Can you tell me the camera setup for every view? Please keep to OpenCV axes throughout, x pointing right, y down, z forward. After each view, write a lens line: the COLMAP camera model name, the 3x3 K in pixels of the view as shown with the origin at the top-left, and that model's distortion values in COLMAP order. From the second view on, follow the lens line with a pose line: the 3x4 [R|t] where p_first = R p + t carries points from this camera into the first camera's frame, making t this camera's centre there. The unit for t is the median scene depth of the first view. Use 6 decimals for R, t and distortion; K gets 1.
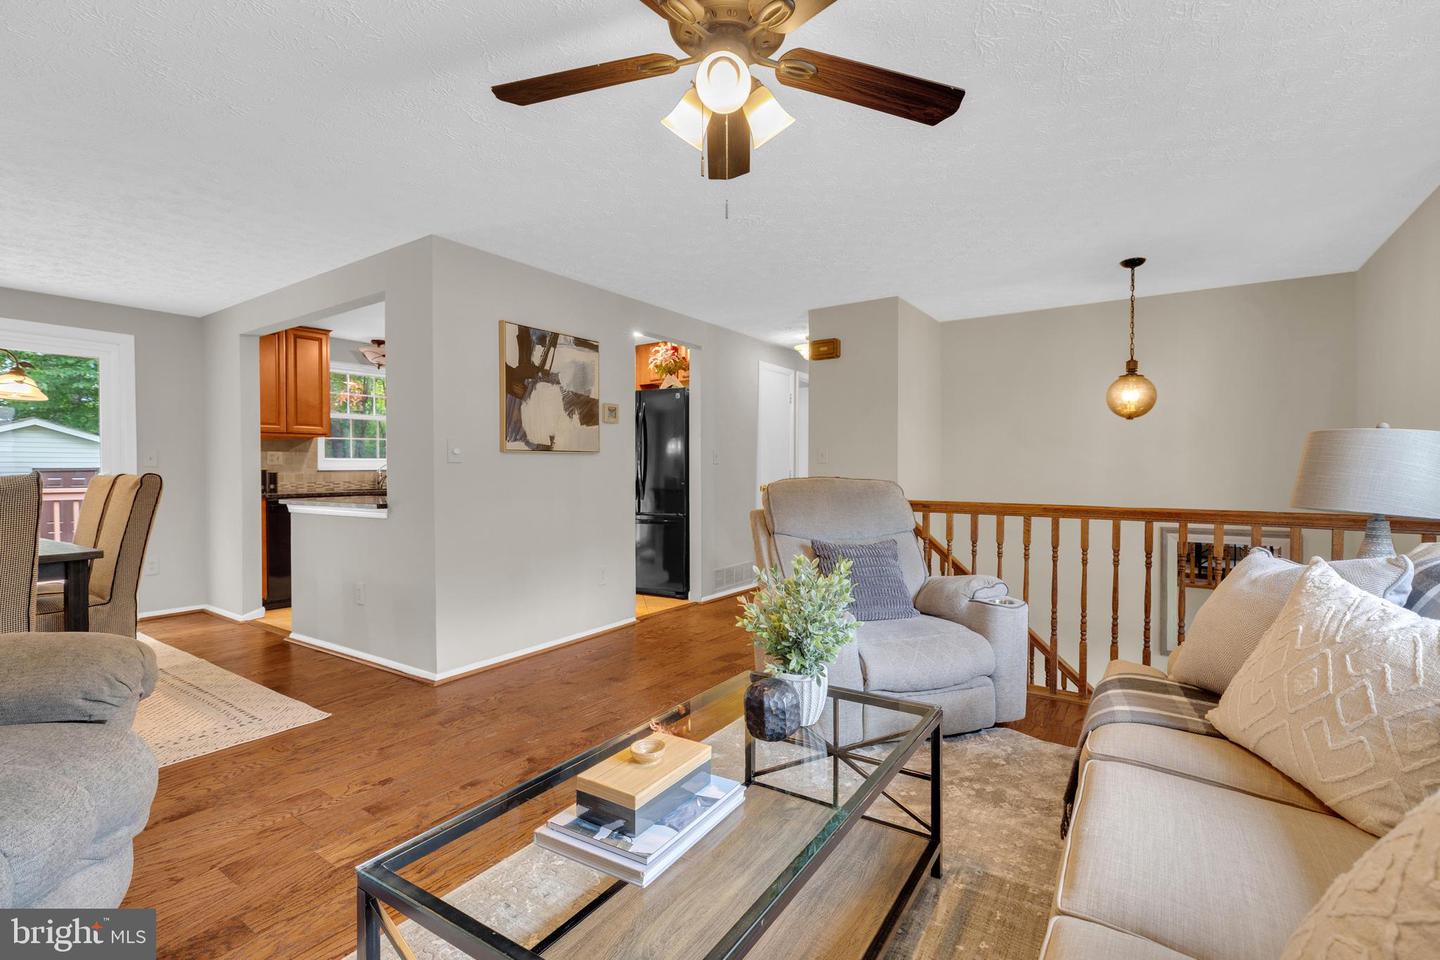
lens RADIAL K [[653.7, 0, 734.4], [0, 653.7, 479.8], [0, 0, 1]] dist [0.004684, 0.000024]
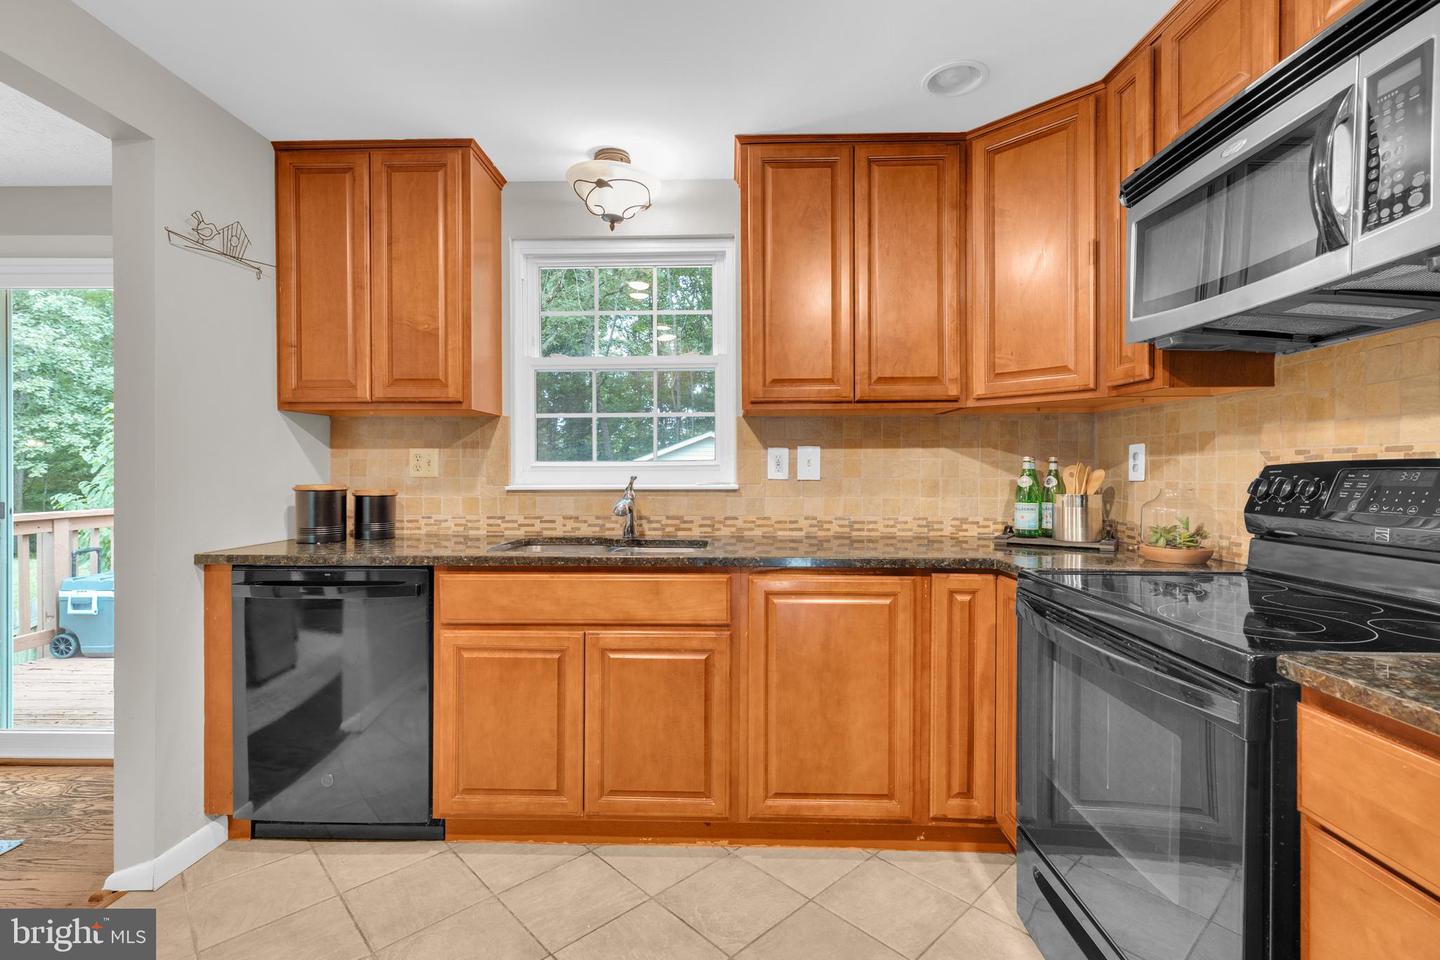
lens RADIAL K [[653.7, 0, 714.1], [0, 653.7, 473.2], [0, 0, 1]] dist [0.004684, 0.000024]
pose [[0.509682, 0.006083, -0.860341, -0.190403], [-0.018923, 0.999812, -0.004142, -0.026876], [0.860155, 0.018391, 0.509701, 0.910758]]
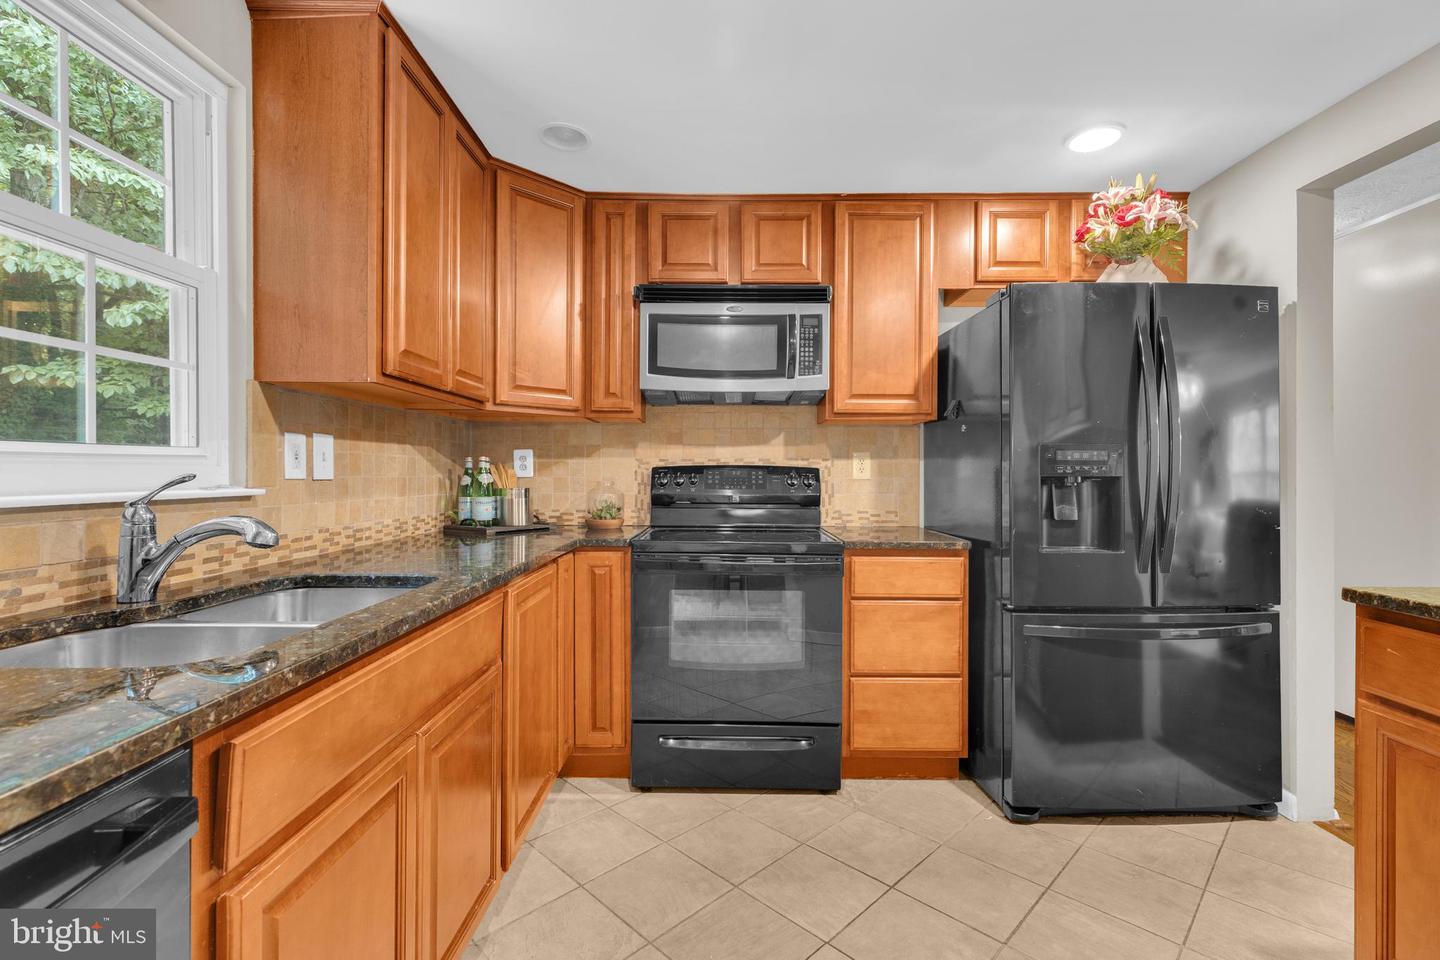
lens RADIAL K [[653.7, 0, 715.4], [0, 653.7, 479.6], [0, 0, 1]] dist [0.004684, 0.000024]
pose [[0.840578, 0.000884, 0.541690, -0.546380], [0.005101, 0.999941, -0.009547, -0.021126], [-0.541667, 0.010788, 0.840524, 0.807969]]
